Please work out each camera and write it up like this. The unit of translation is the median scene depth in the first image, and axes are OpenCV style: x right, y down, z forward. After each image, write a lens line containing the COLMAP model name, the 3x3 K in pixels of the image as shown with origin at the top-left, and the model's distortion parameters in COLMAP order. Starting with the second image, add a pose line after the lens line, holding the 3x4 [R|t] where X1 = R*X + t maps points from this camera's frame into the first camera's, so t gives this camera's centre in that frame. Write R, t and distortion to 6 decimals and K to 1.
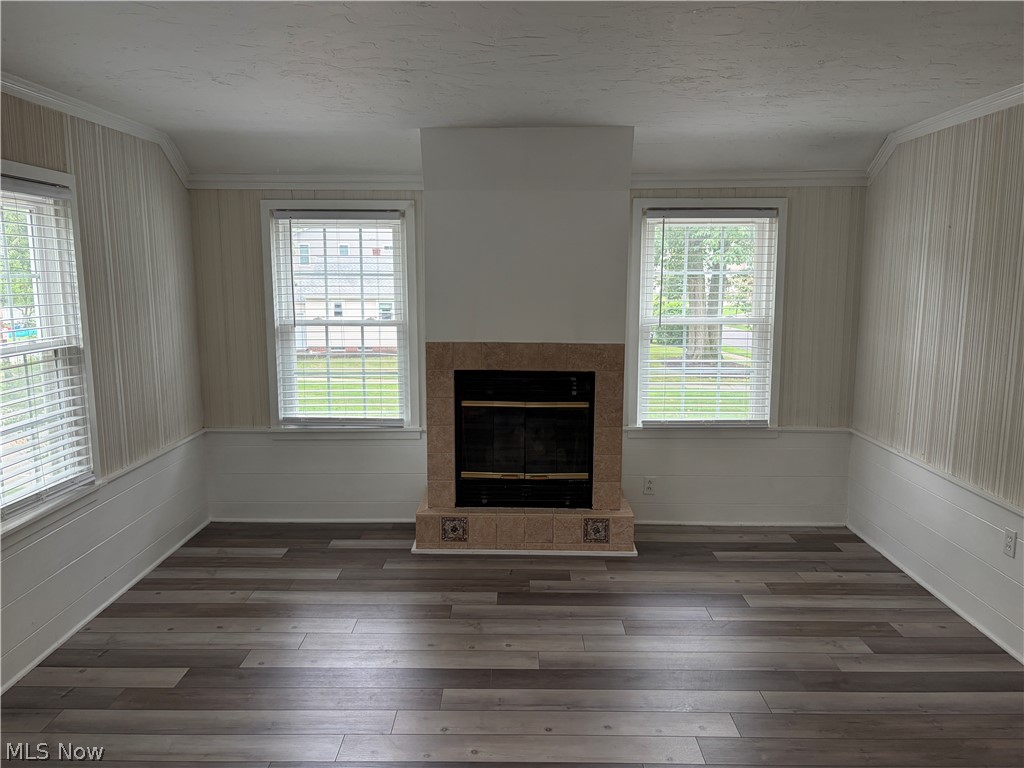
lens RADIAL K [[772.7, 0, 506.7], [0, 772.7, 379.1], [0, 0, 1]] dist [0.060375, -0.062239]
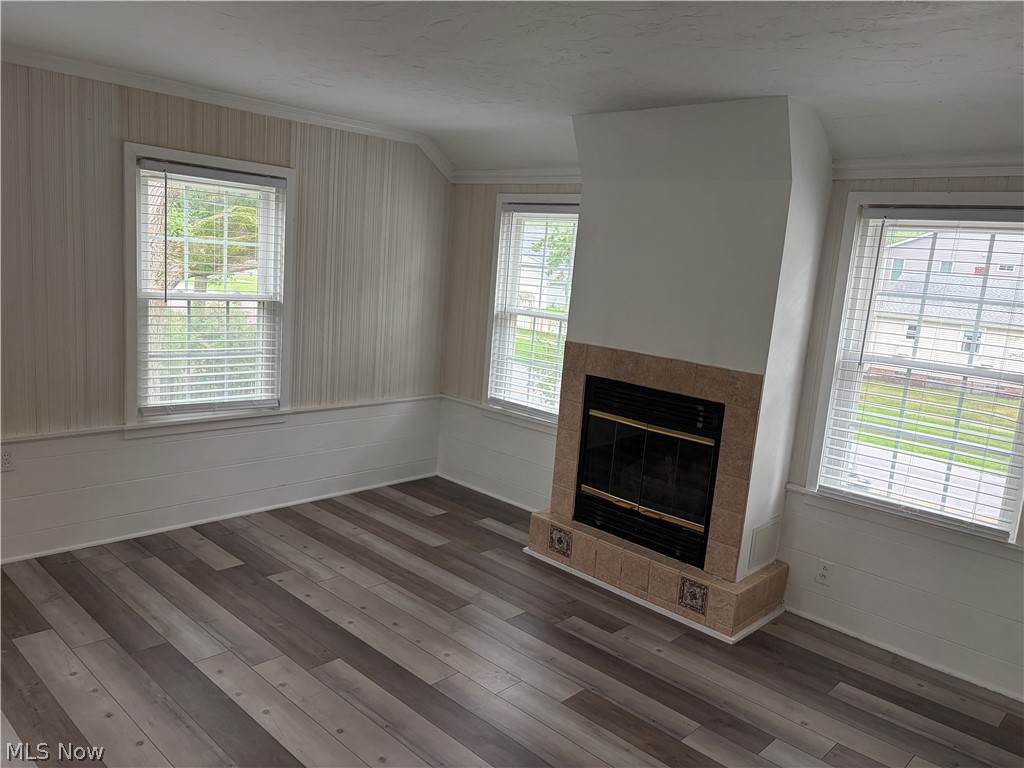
lens RADIAL K [[772.7, 0, 503.0], [0, 772.7, 379.8], [0, 0, 1]] dist [0.060375, -0.062239]
pose [[0.728867, 0.164943, -0.664490, 0.476386], [-0.170959, 0.983648, 0.056644, -0.040757], [0.662967, 0.072315, 0.745148, 0.237591]]
